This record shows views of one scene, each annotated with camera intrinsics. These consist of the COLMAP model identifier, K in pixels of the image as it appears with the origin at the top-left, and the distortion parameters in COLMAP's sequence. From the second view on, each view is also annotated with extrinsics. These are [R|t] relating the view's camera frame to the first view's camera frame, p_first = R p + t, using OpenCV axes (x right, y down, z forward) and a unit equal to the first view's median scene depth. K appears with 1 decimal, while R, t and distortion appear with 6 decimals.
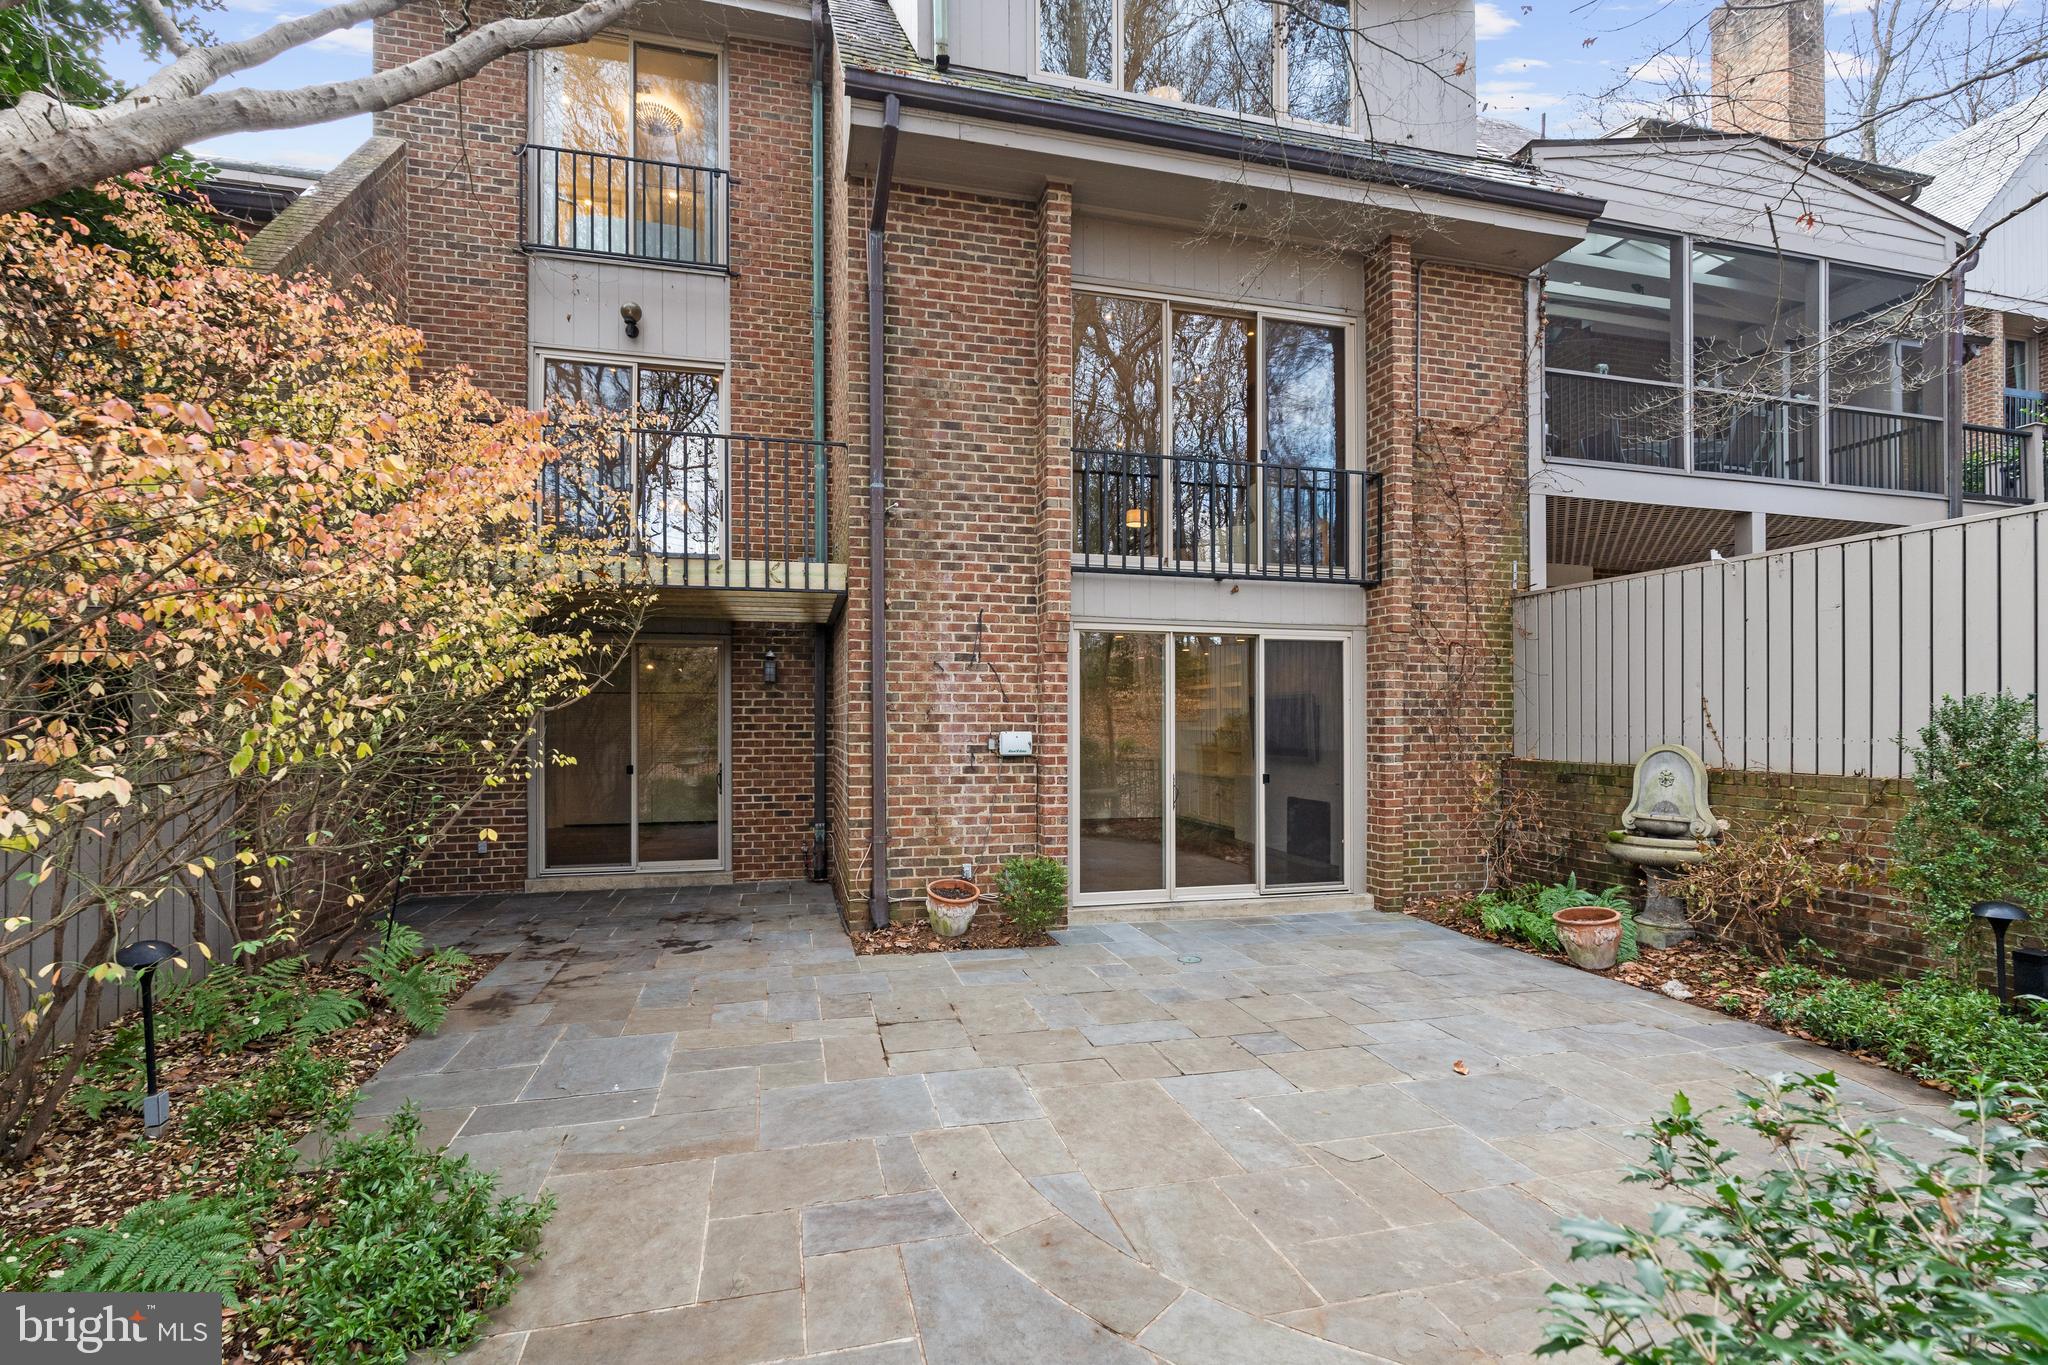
lens RADIAL K [[928.5, 0, 1024.9], [0, 928.5, 710.3], [0, 0, 1]] dist [-0.000590, -0.000062]
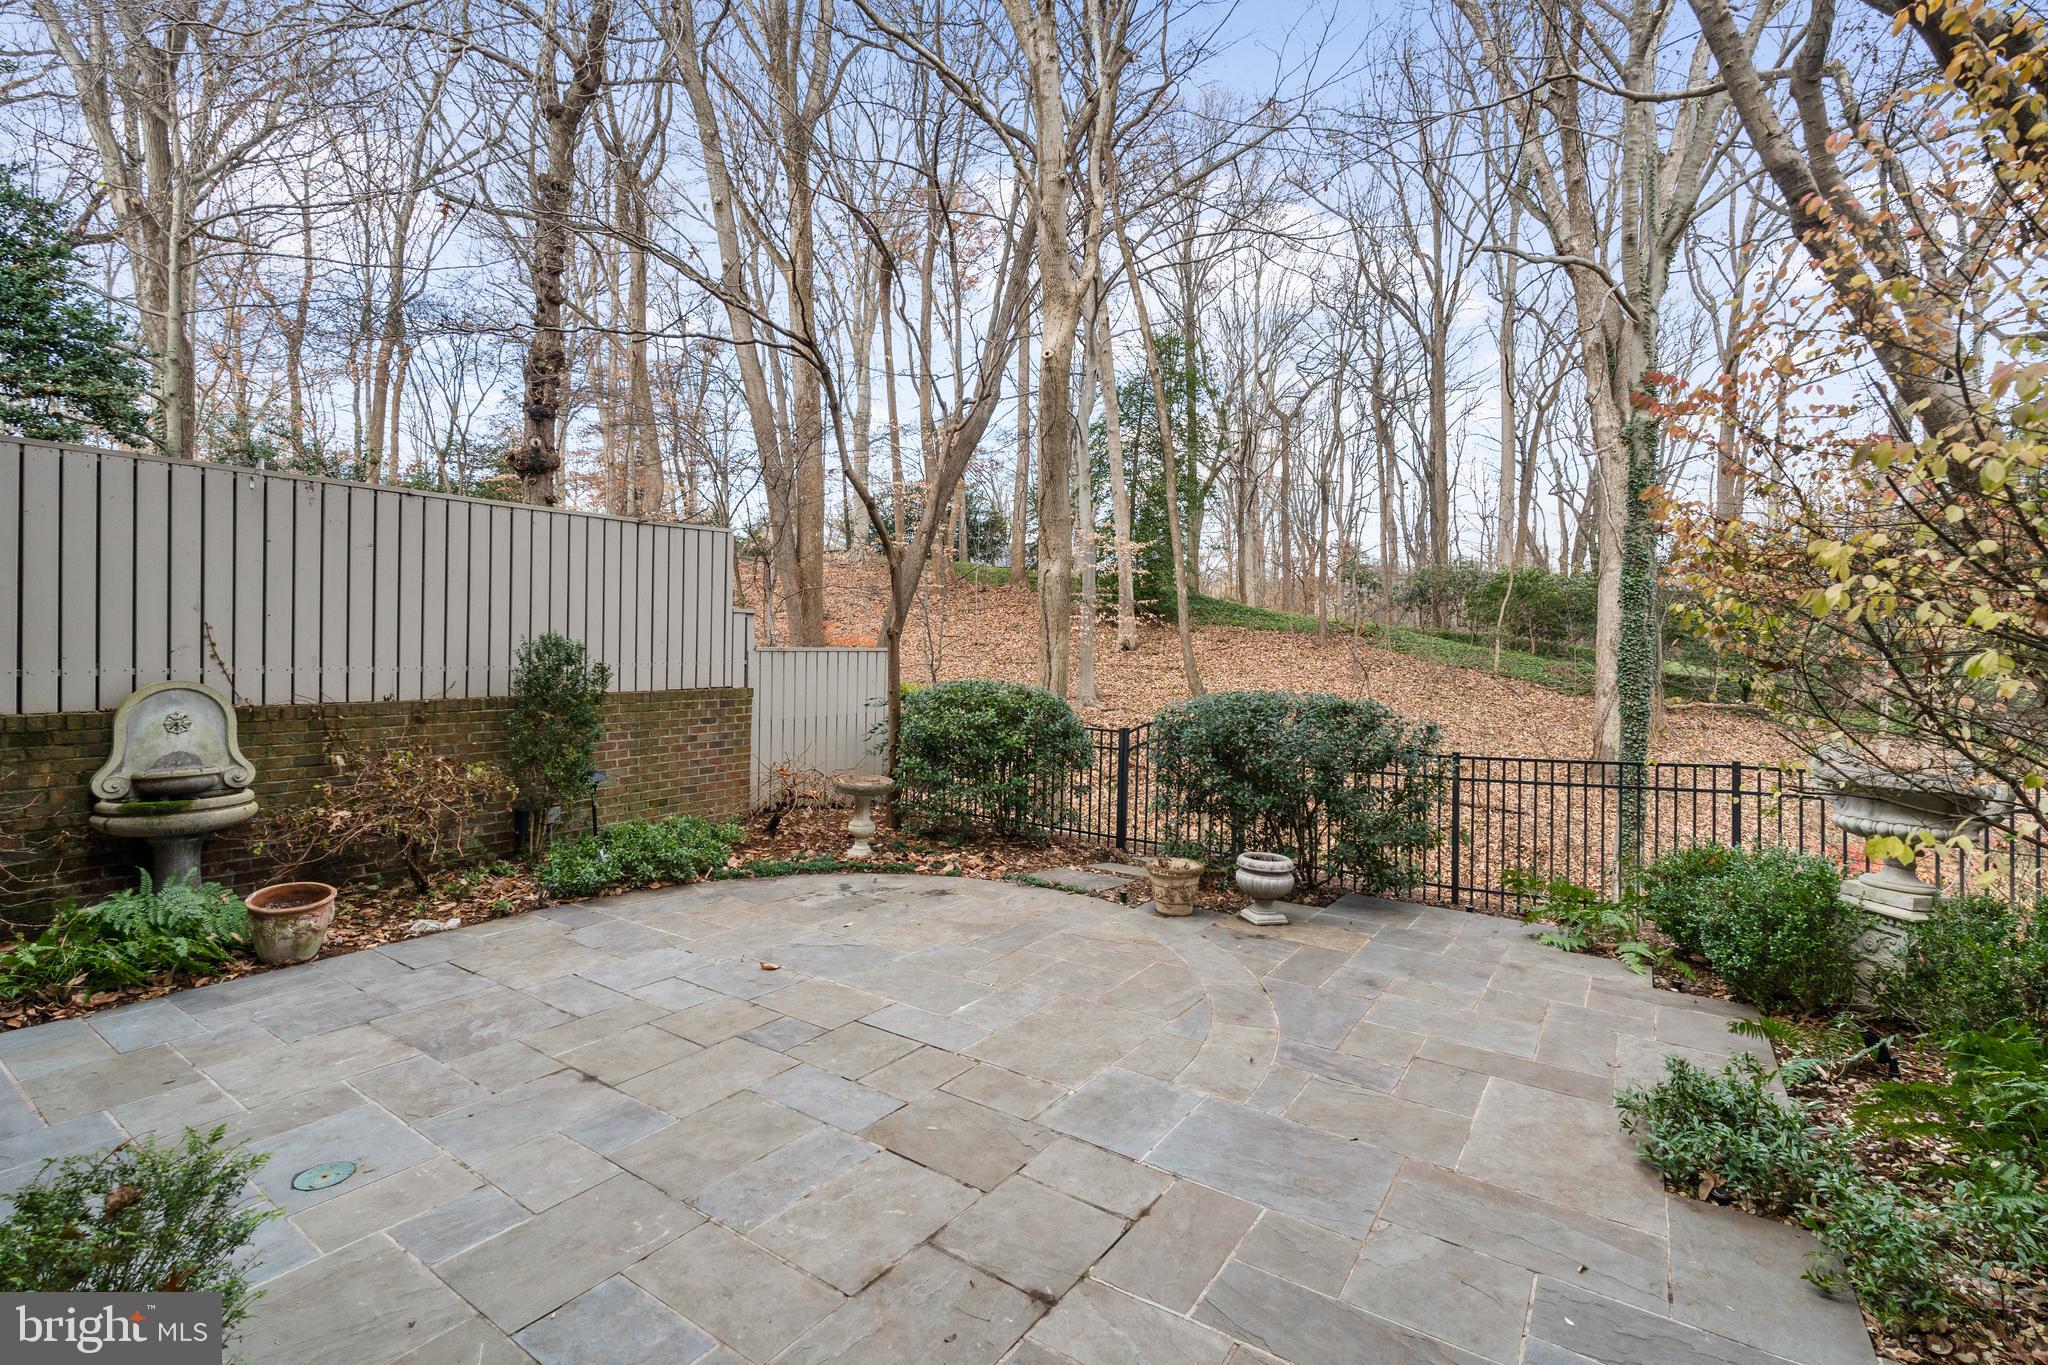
lens RADIAL K [[902.9, 0, 1024.5], [0, 902.9, 672.1], [0, 0, 1]] dist [-0.001384, -0.000274]
pose [[-0.650382, -0.028313, 0.759079, -0.544514], [-0.022714, 0.999583, 0.017823, -0.000381], [-0.759267, -0.005650, -0.650754, 1.445669]]
